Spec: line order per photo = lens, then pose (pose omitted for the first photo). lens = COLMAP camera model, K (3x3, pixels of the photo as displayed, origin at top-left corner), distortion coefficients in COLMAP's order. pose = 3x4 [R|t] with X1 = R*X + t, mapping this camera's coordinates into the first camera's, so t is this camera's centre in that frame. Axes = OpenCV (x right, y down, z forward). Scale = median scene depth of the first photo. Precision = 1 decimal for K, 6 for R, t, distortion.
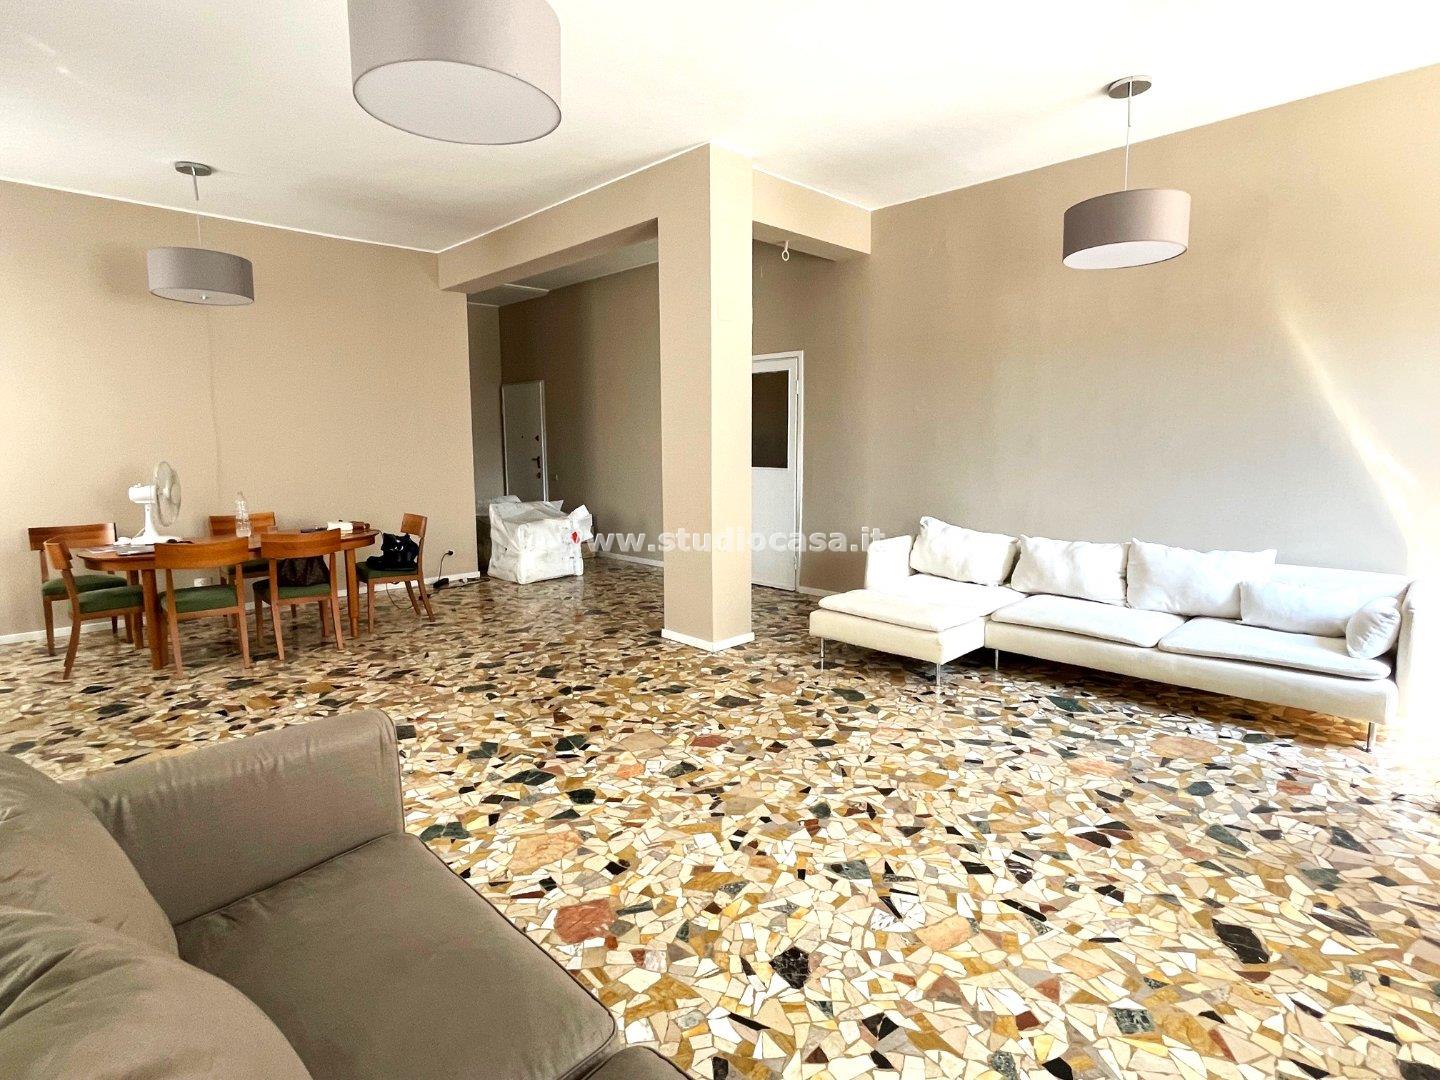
lens RADIAL K [[750.5, 0, 714.6], [0, 750.5, 536.1], [0, 0, 1]] dist [-0.012930, 0.003792]
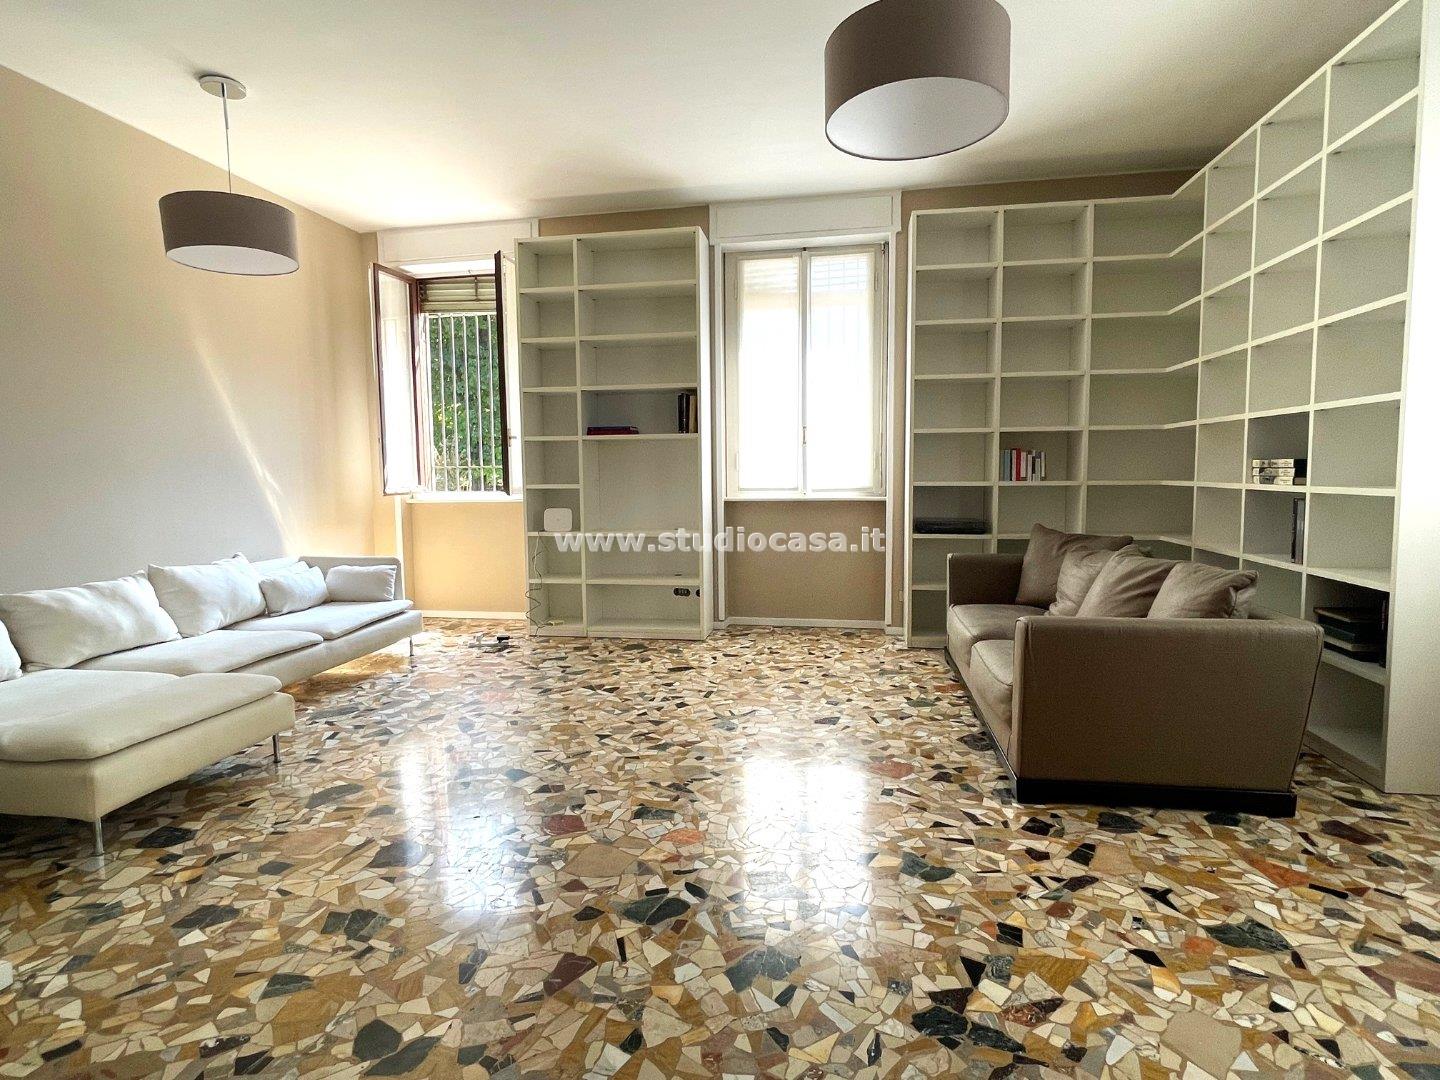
lens RADIAL K [[750.5, 0, 725.7], [0, 750.5, 533.4], [0, 0, 1]] dist [-0.012930, 0.003792]
pose [[-0.579747, -0.057241, 0.812783, -0.654621], [0.122693, 0.980022, 0.156534, -0.106040], [-0.805506, 0.190473, -0.561142, 1.149838]]
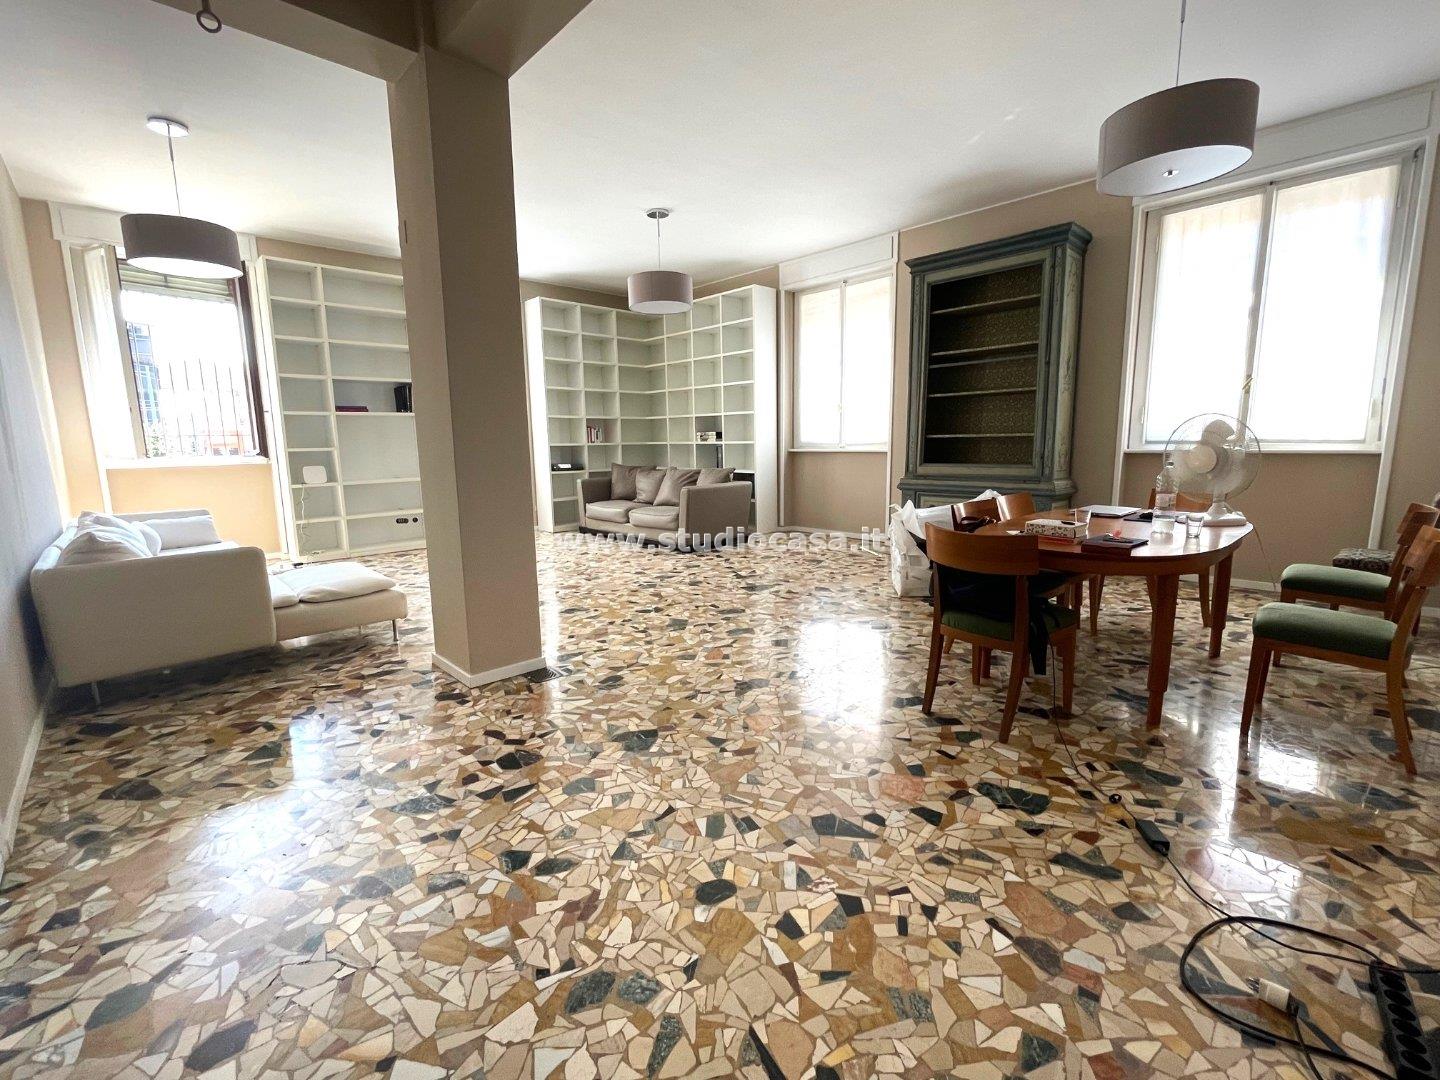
lens RADIAL K [[622.8, 0, 721.3], [0, 622.8, 533.6], [0, 0, 1]] dist [-0.000939, -0.000252]
pose [[-0.999654, 0.018003, 0.019203, -0.364706], [0.022679, 0.959391, 0.281167, -0.231162], [-0.013361, 0.281505, -0.959467, 2.193067]]
